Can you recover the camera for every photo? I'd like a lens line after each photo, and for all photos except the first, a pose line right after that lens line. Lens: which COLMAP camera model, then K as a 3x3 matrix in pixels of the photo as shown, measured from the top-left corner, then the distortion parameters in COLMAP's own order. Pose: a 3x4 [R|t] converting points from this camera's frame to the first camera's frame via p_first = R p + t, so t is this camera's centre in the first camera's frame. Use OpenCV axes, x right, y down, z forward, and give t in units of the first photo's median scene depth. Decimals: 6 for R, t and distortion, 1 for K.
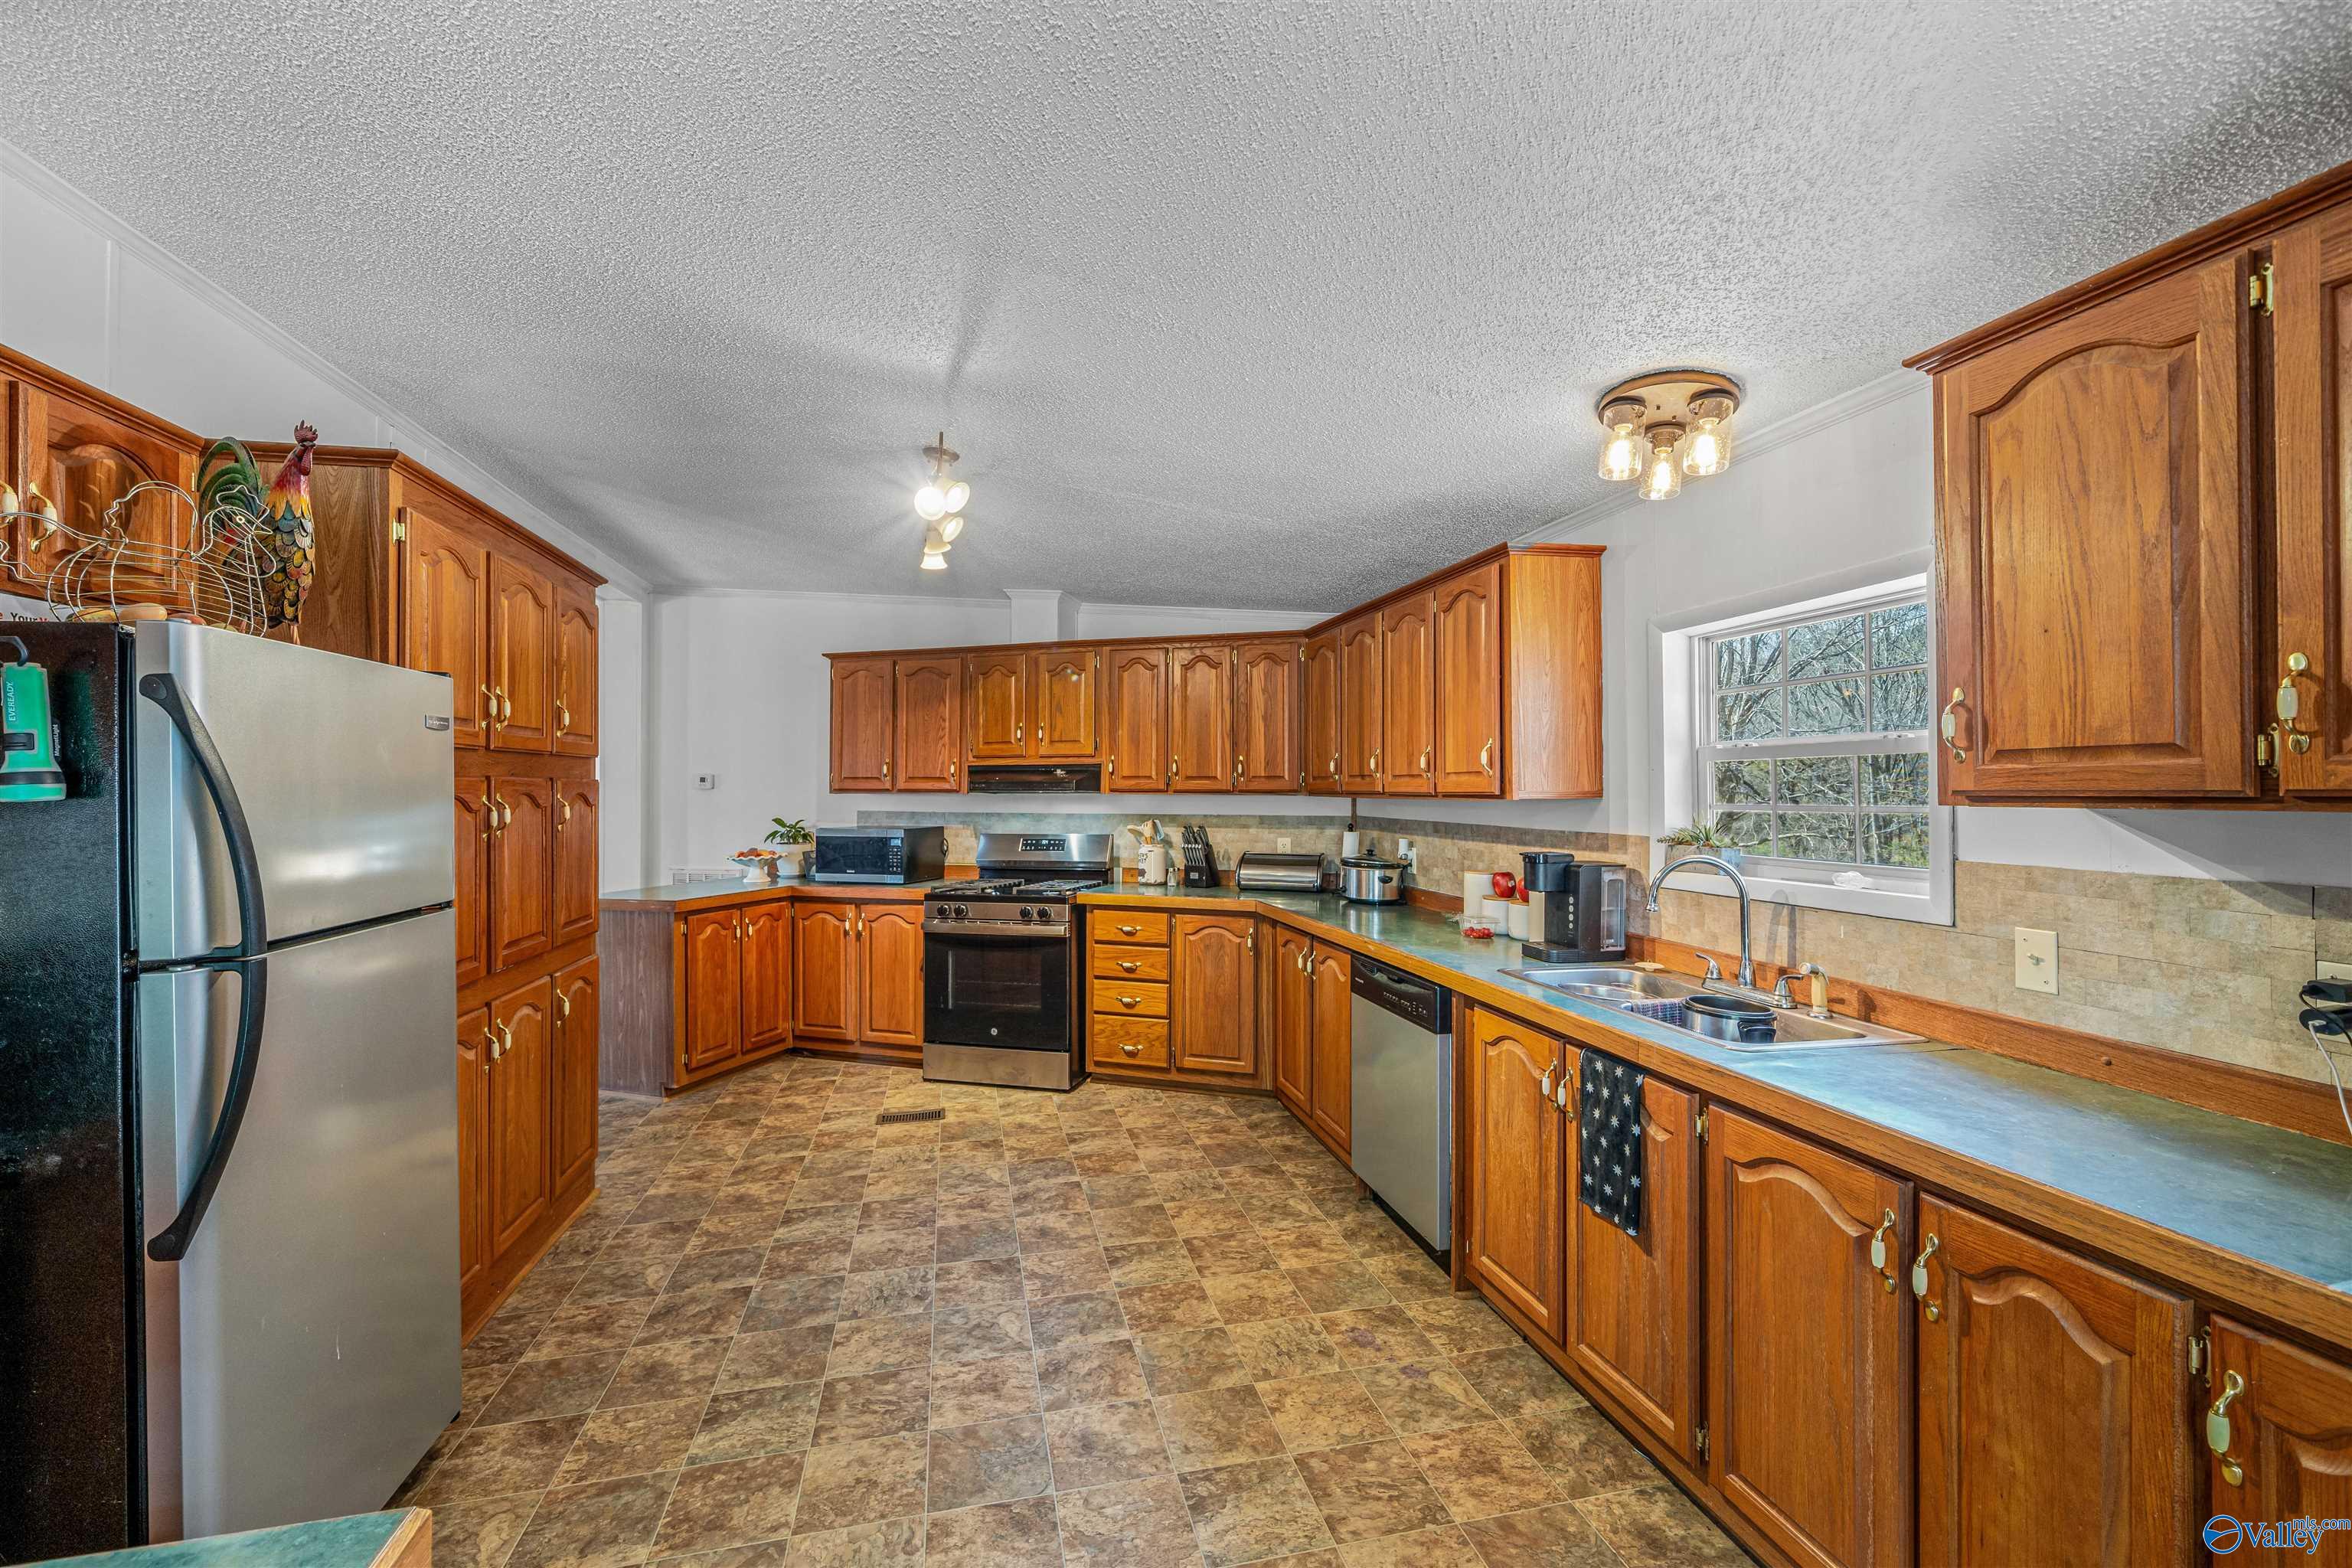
lens RADIAL K [[955.1, 0, 1164.6], [0, 955.1, 787.8], [0, 0, 1]] dist [-0.001634, 0.001019]
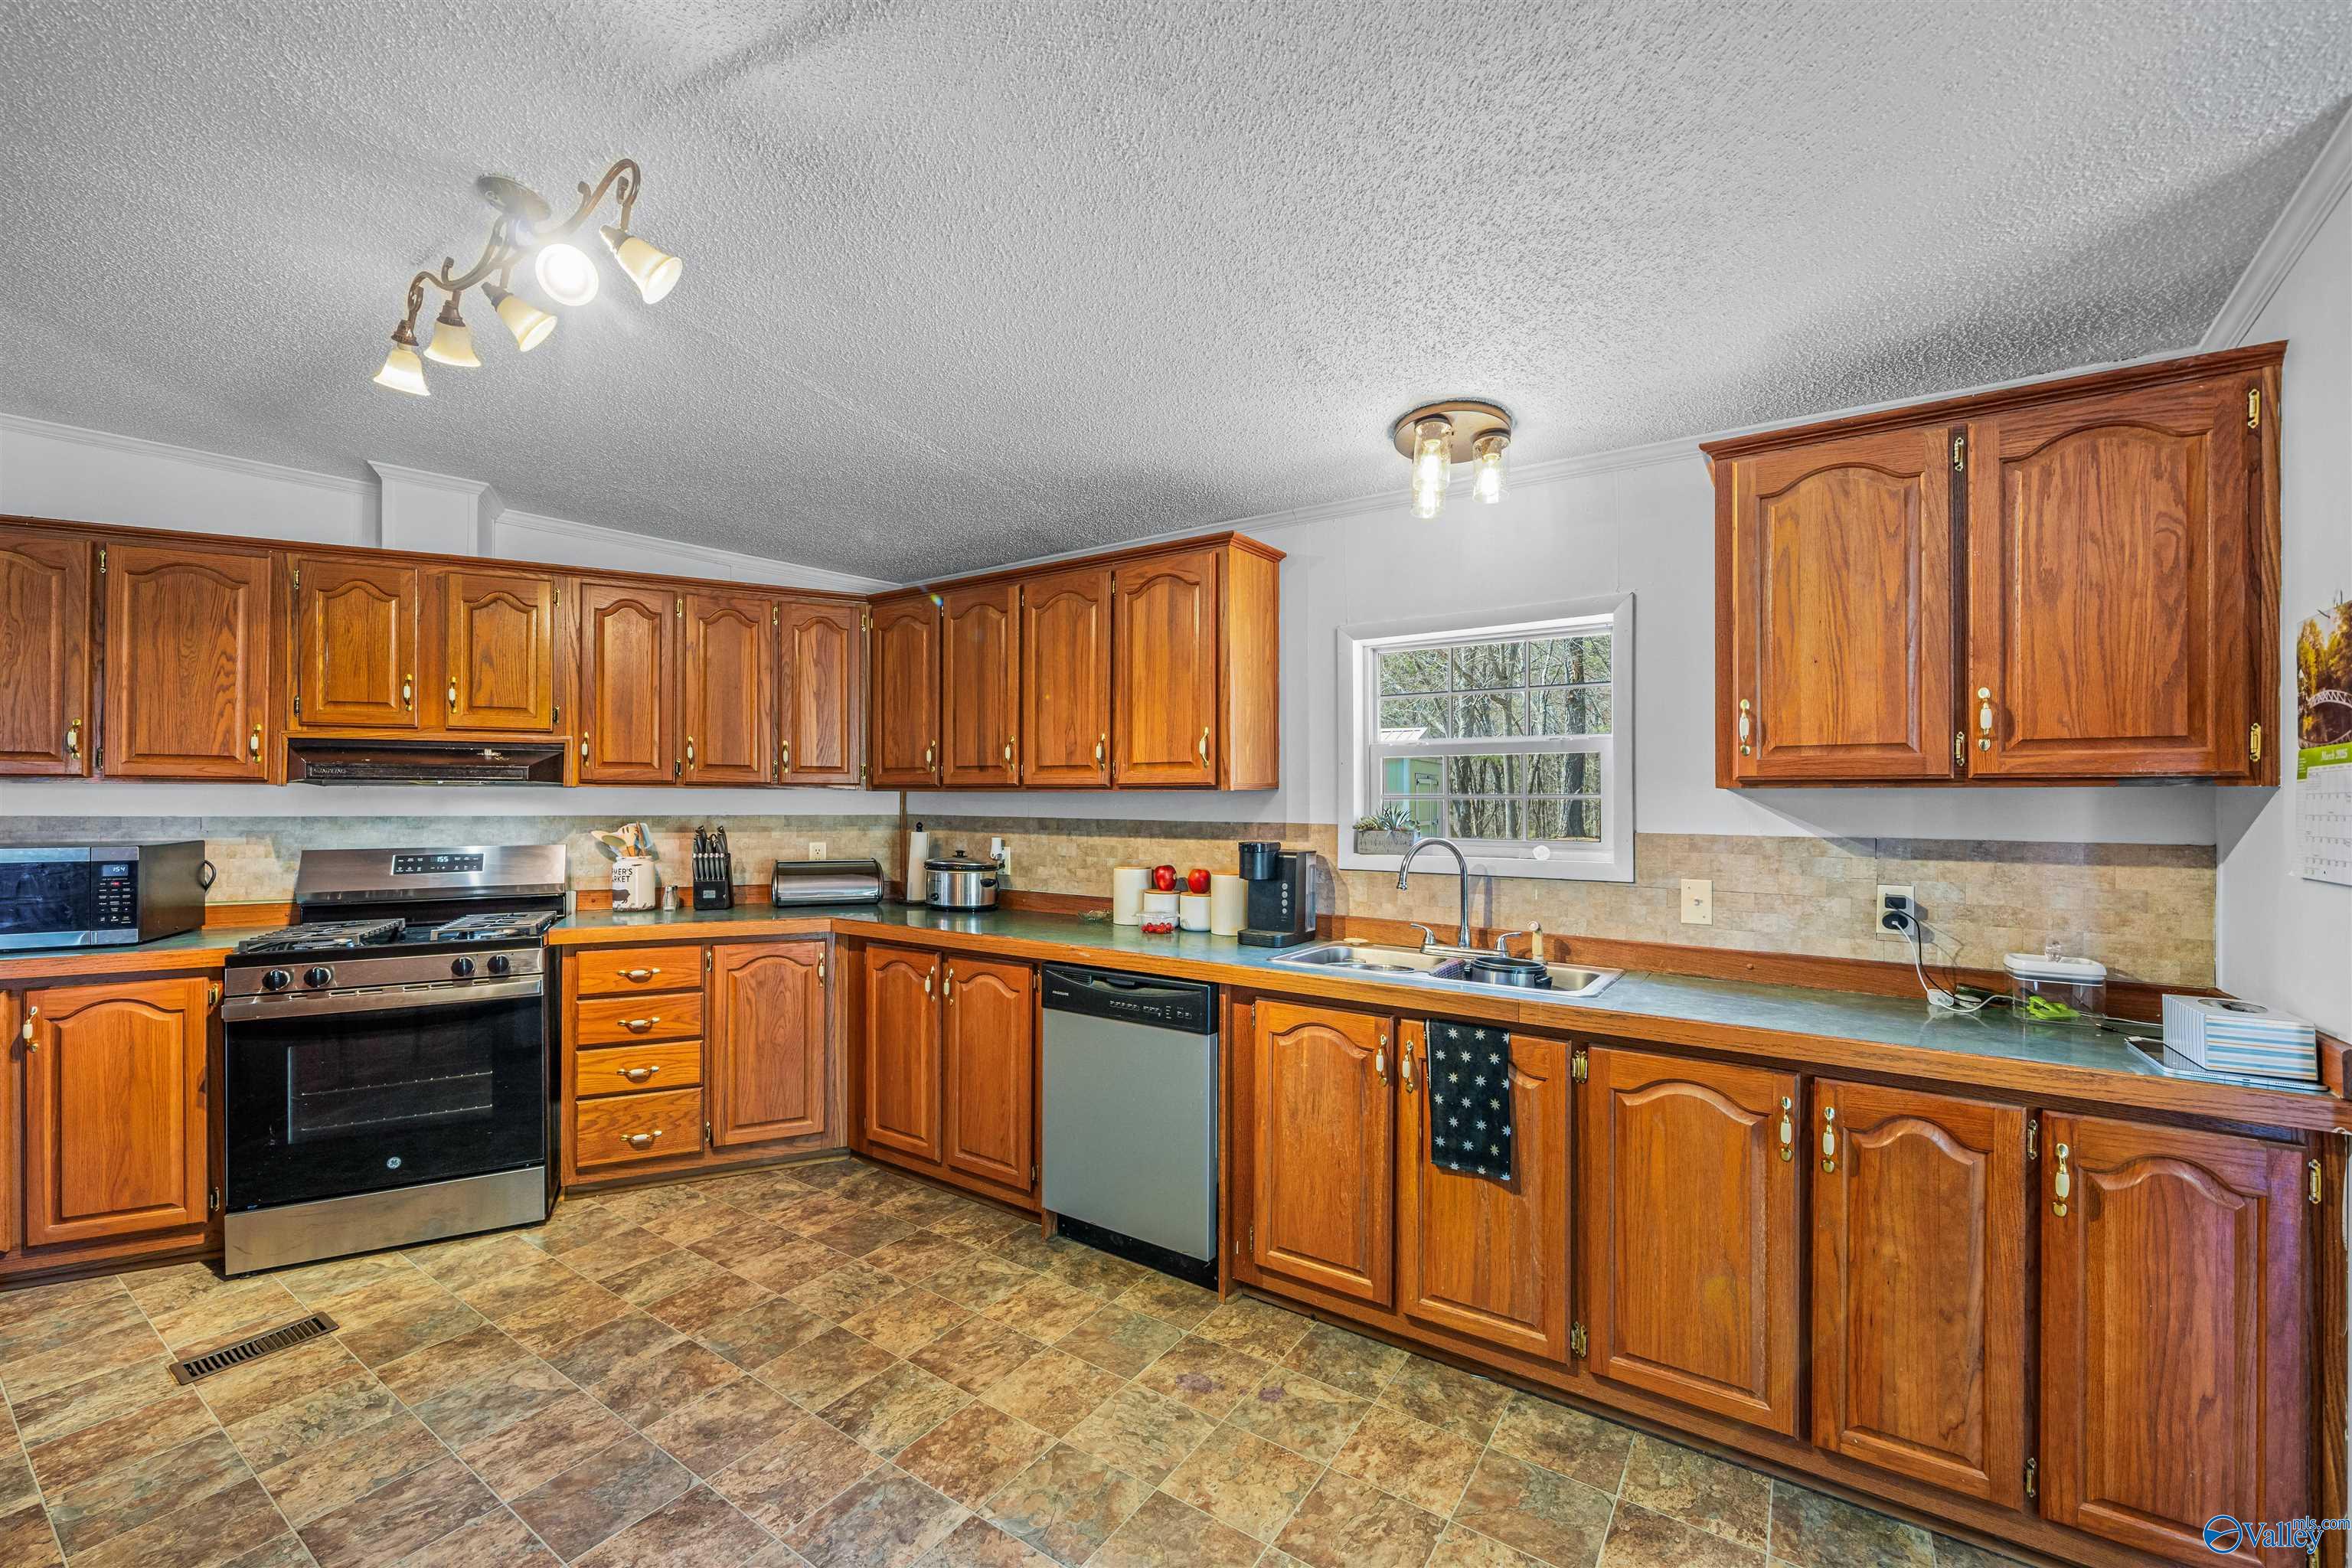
lens RADIAL K [[955.1, 0, 1178.5], [0, 955.1, 802.2], [0, 0, 1]] dist [-0.001634, 0.001019]
pose [[0.733518, 0.000325, 0.679670, -0.371054], [-0.005400, 0.999971, 0.005351, 0.020641], [-0.679648, -0.007595, 0.733499, 0.315118]]
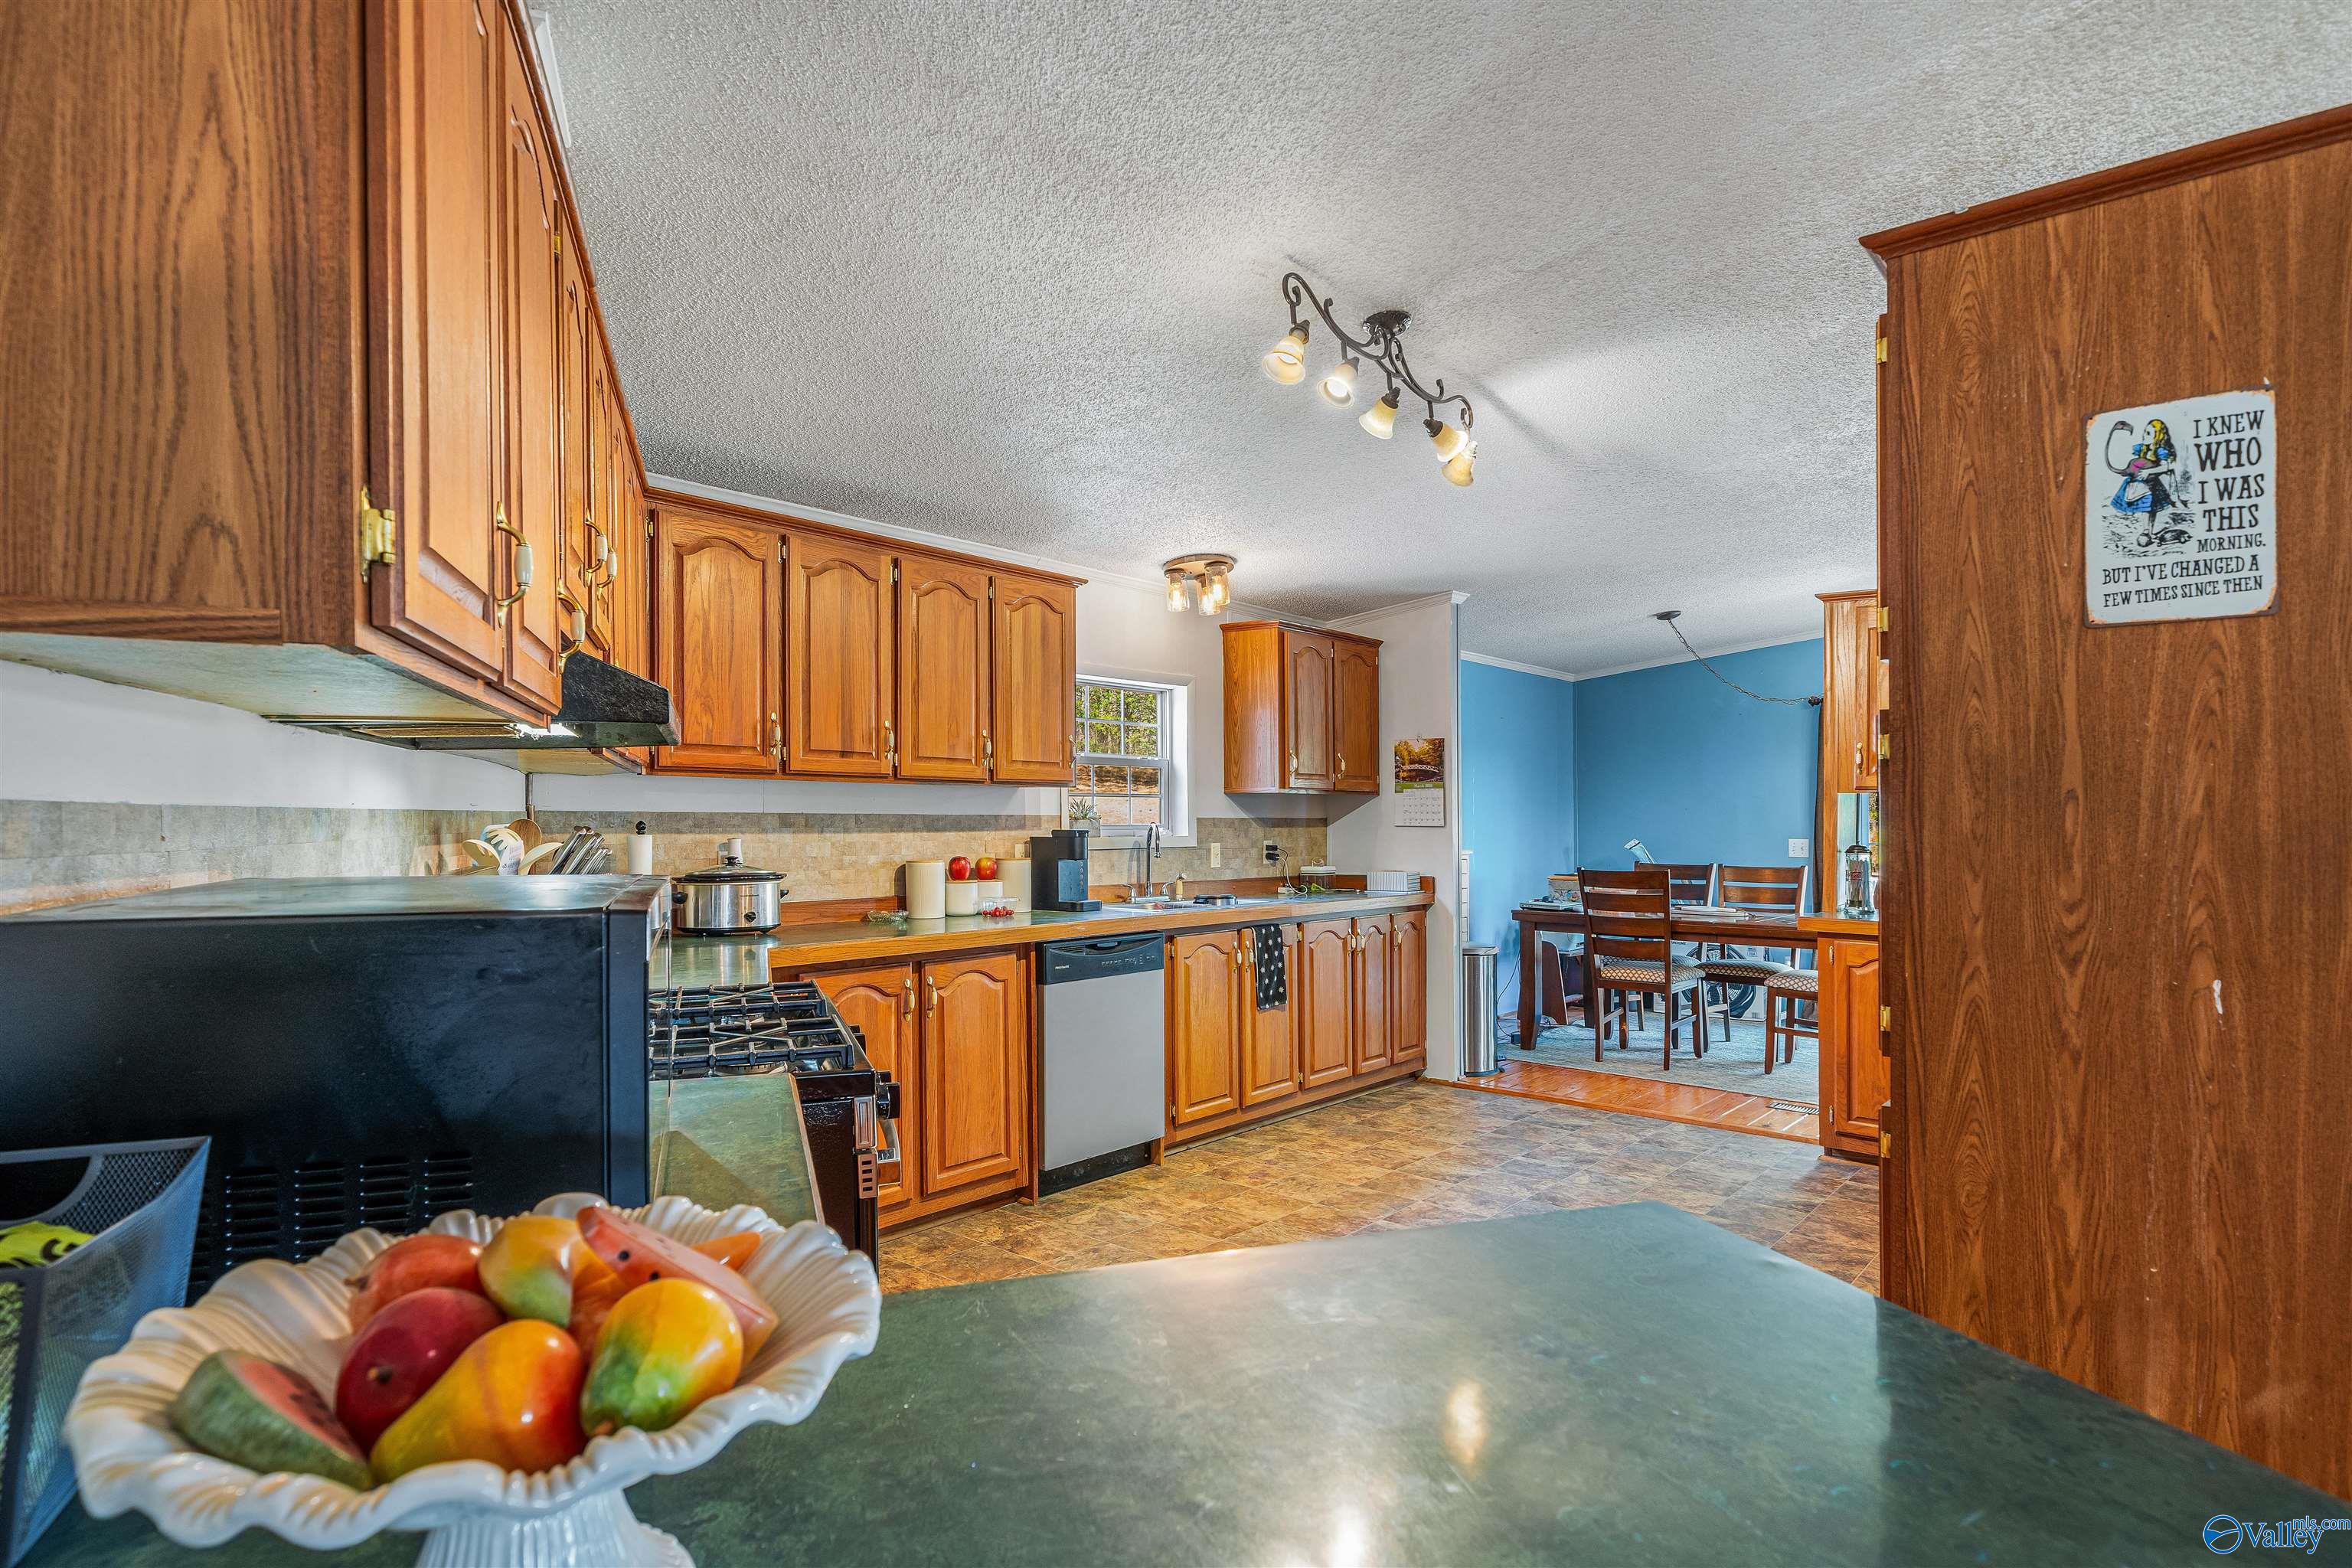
lens RADIAL K [[1277.4, 0, 1169.4], [0, 1277.4, 798.2], [0, 0, 1]] dist [0.005424, 0.000064]
pose [[-0.601499, -0.007087, 0.798842, -1.069439], [-0.020057, 0.999779, -0.006232, 0.034067], [-0.798622, -0.019771, -0.601508, 1.987294]]
